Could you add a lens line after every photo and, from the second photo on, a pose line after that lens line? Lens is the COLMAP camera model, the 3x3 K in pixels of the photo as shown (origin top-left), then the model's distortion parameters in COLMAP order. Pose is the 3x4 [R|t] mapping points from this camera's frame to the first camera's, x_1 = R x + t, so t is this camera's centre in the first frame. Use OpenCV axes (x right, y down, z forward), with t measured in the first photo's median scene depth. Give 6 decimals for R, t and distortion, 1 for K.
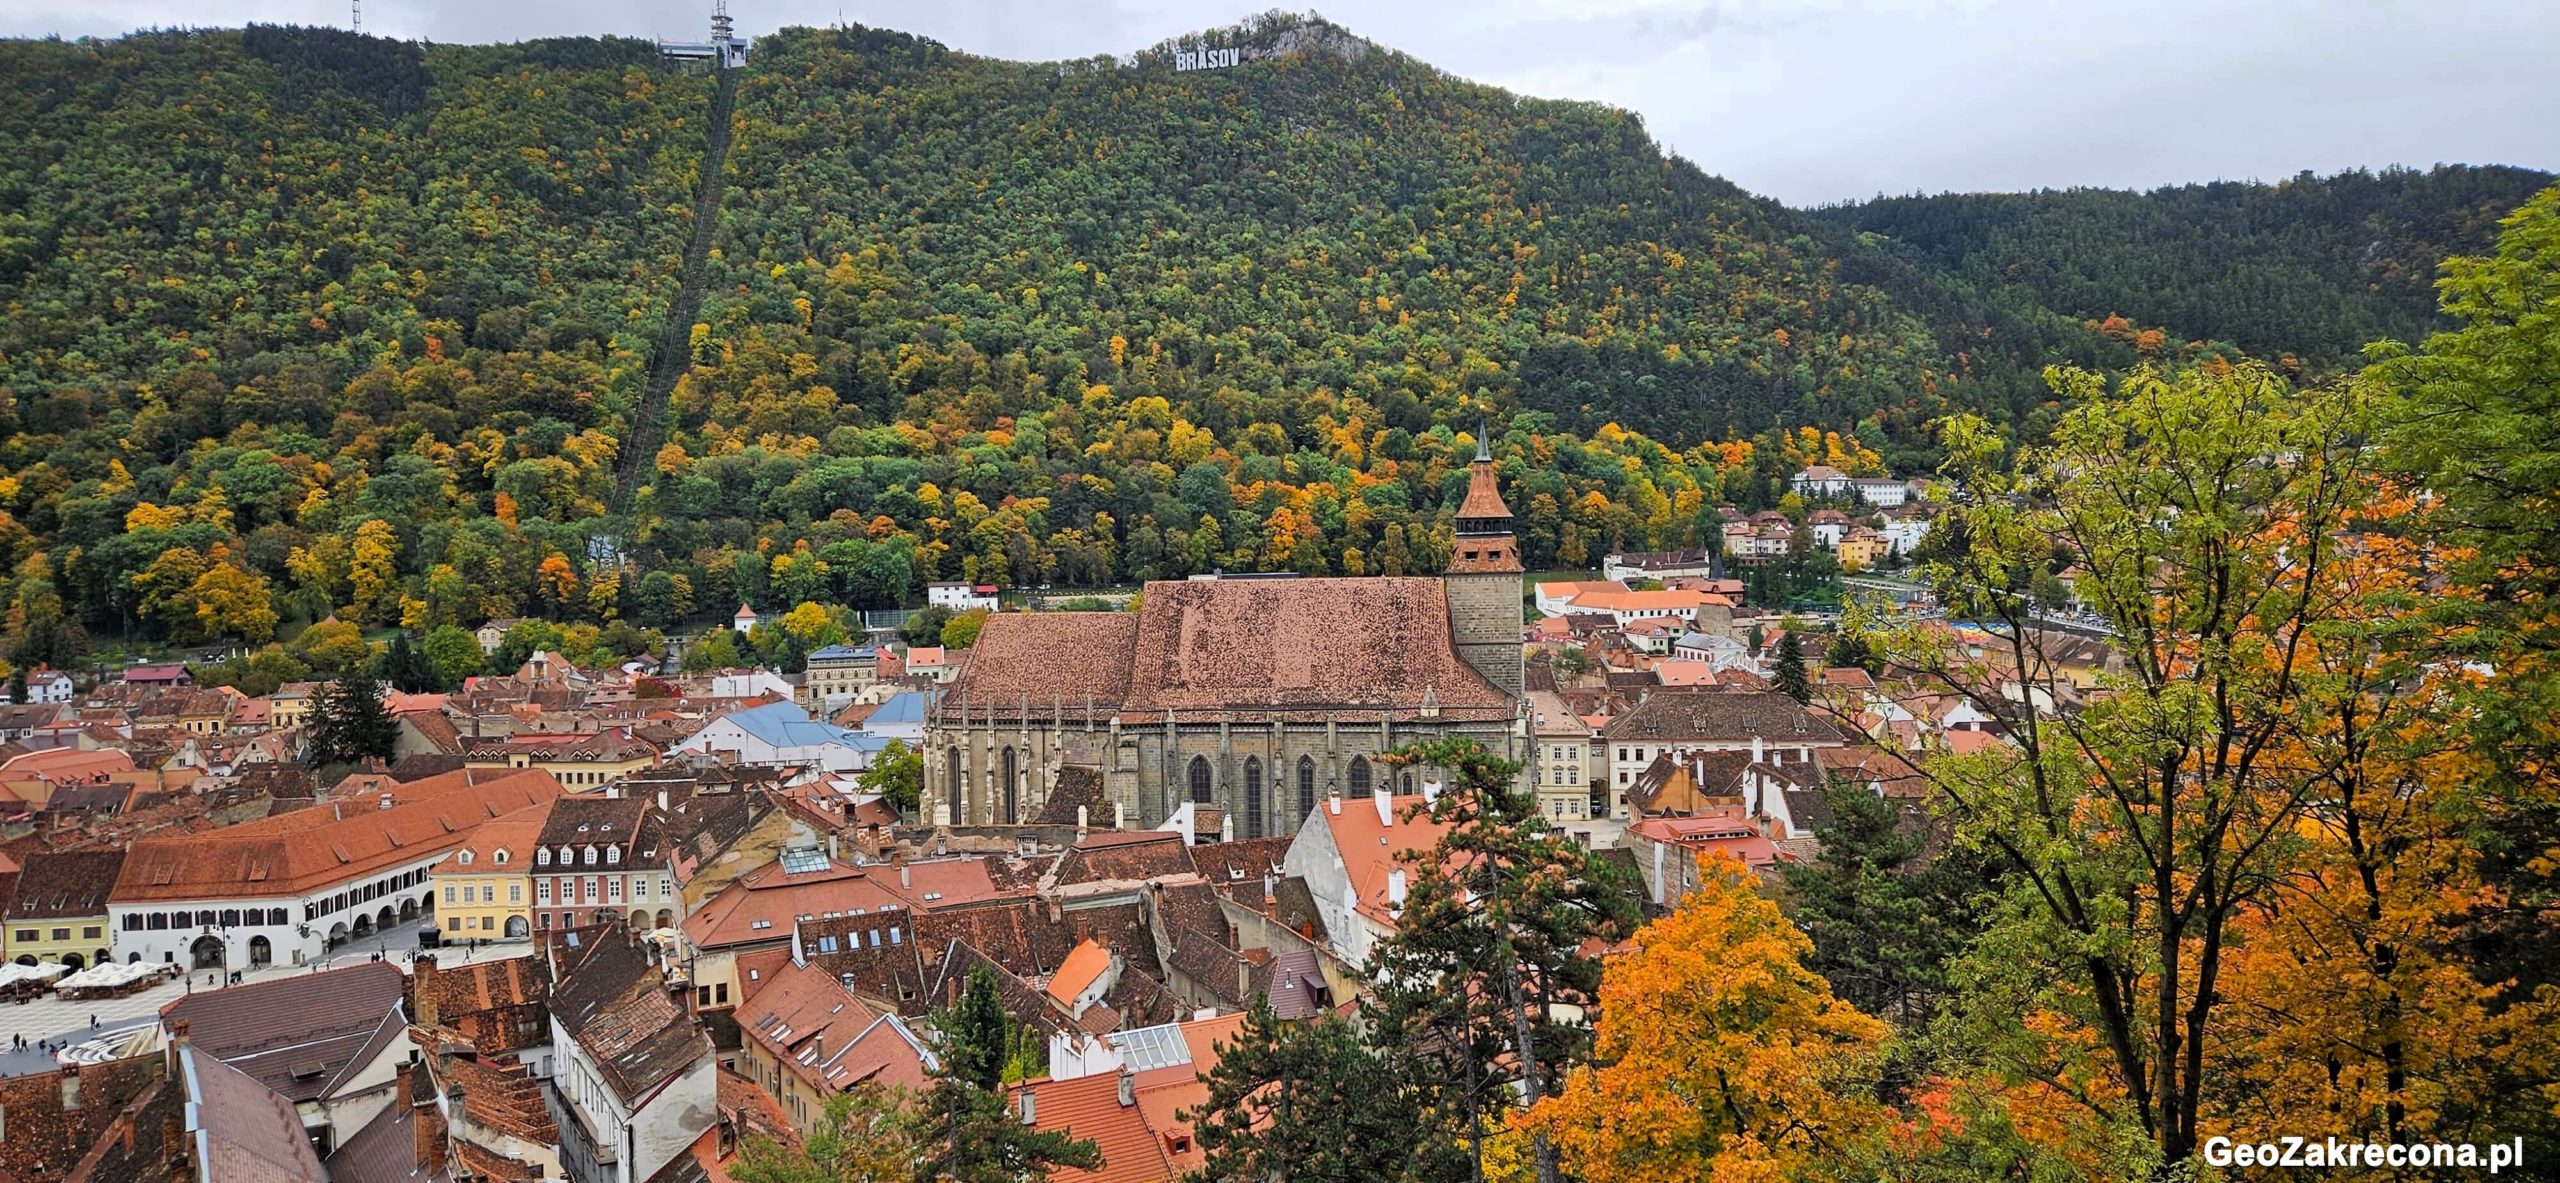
lens RADIAL K [[1692.8, 0, 1309.9], [0, 1692.8, 590.7], [0, 0, 1]] dist [0.054399, -0.043063]
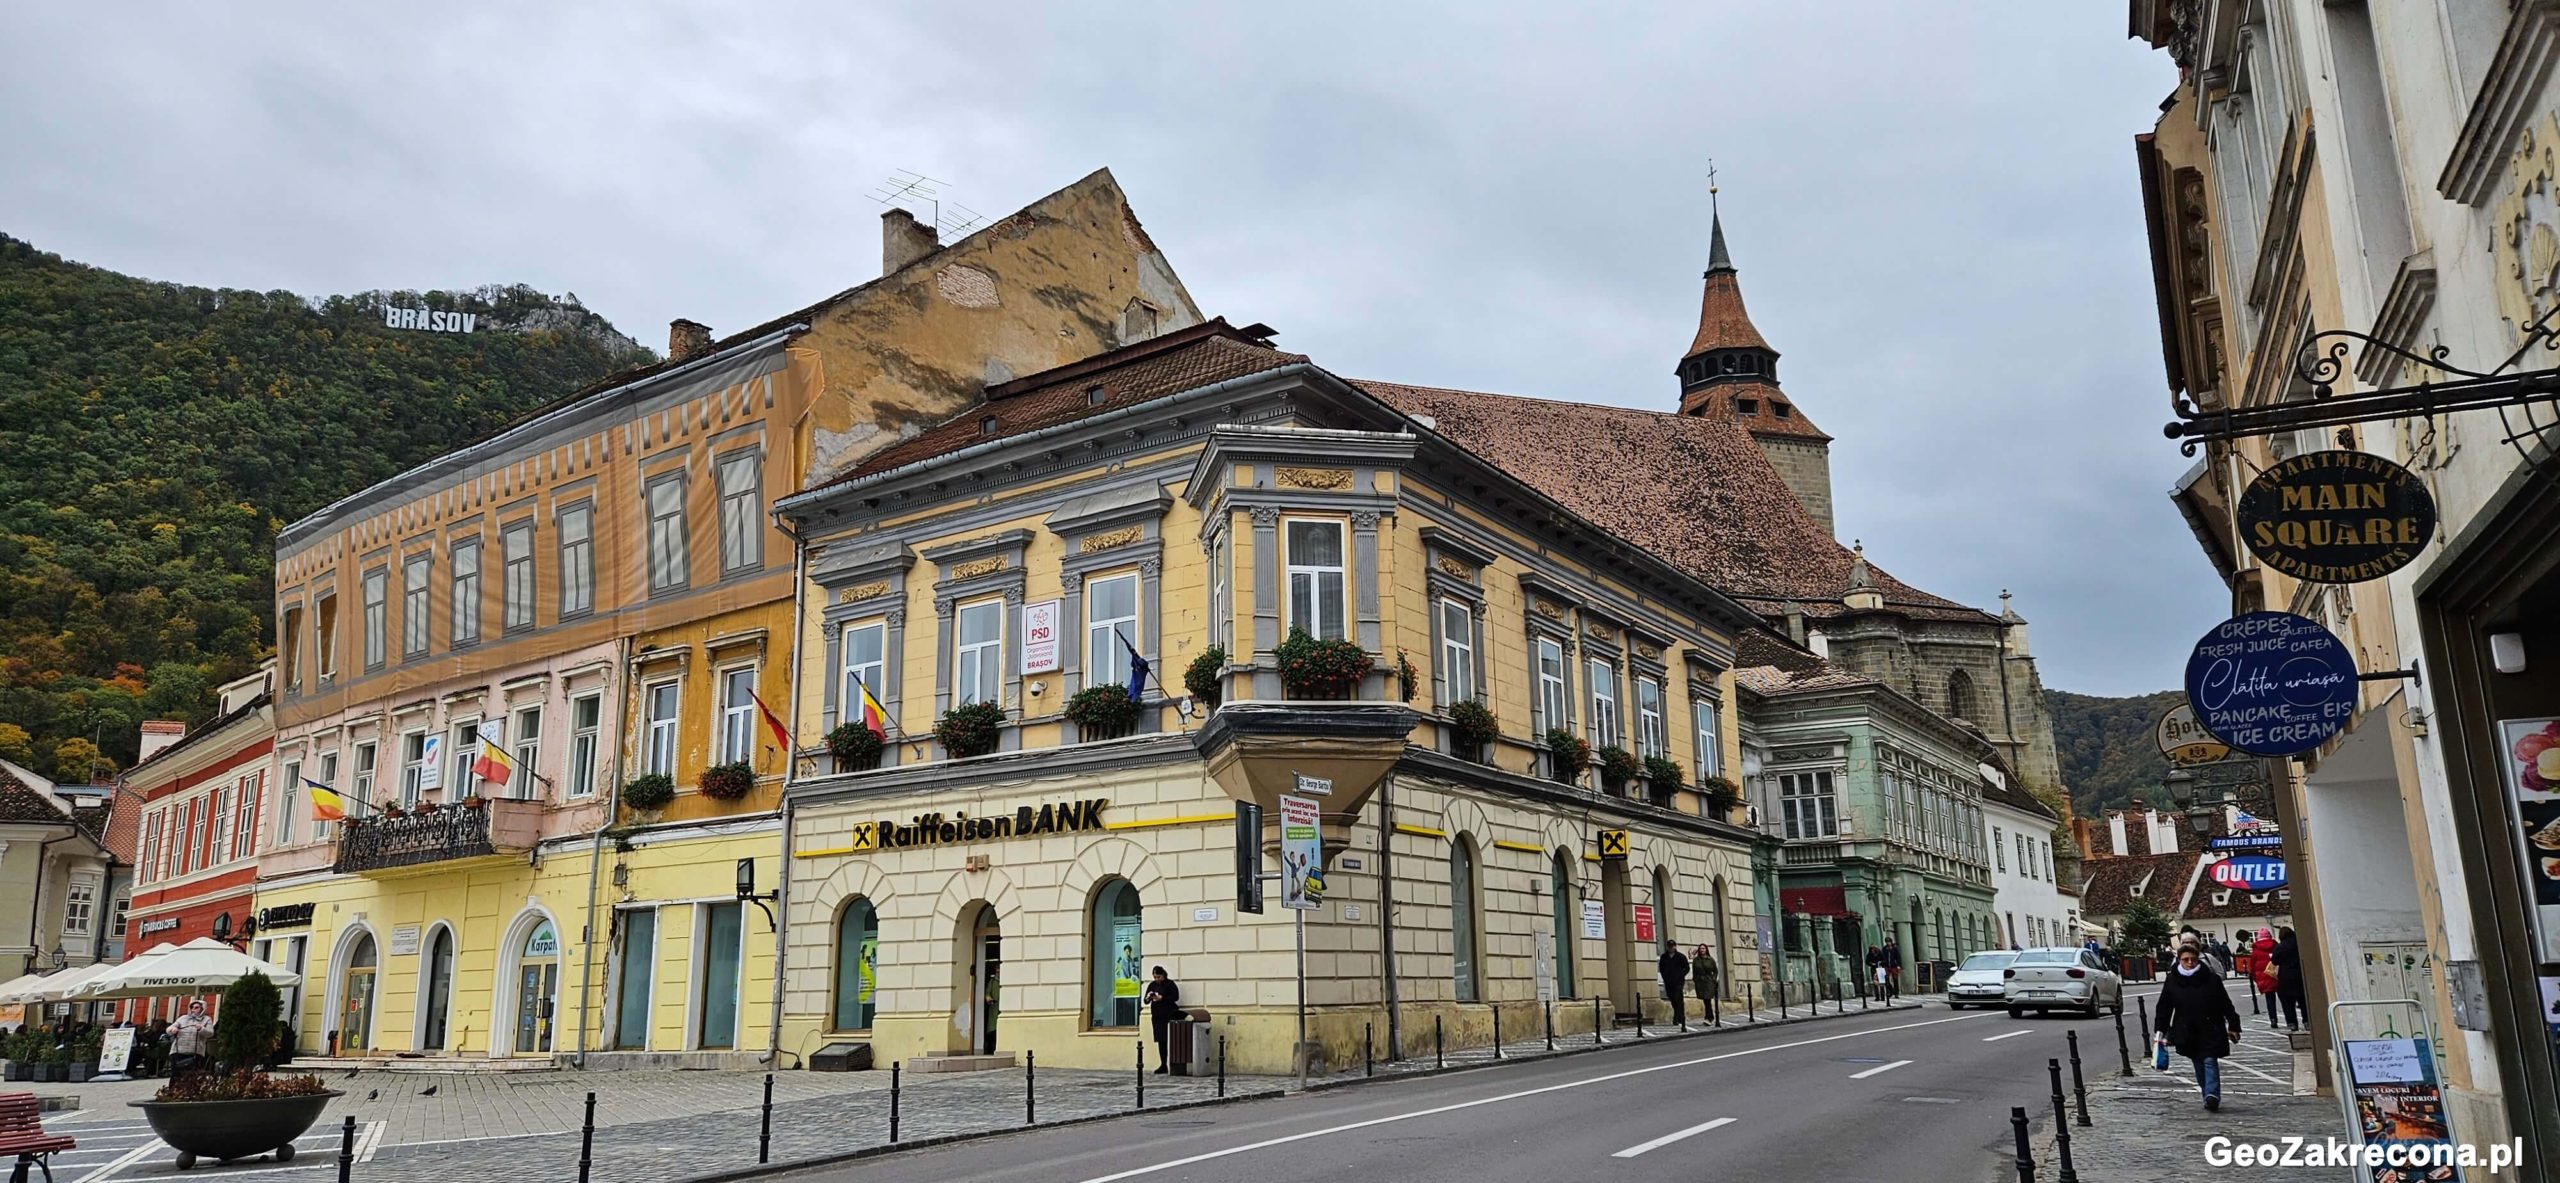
lens RADIAL K [[1692.8, 0, 1263.3], [0, 1692.8, 608.4], [0, 0, 1]] dist [0.054399, -0.043063]
pose [[0.880777, 0.110590, 0.460437, -0.083849], [0.016186, 0.964747, -0.262680, 0.052888], [-0.473255, 0.238816, 0.847937, 0.168386]]
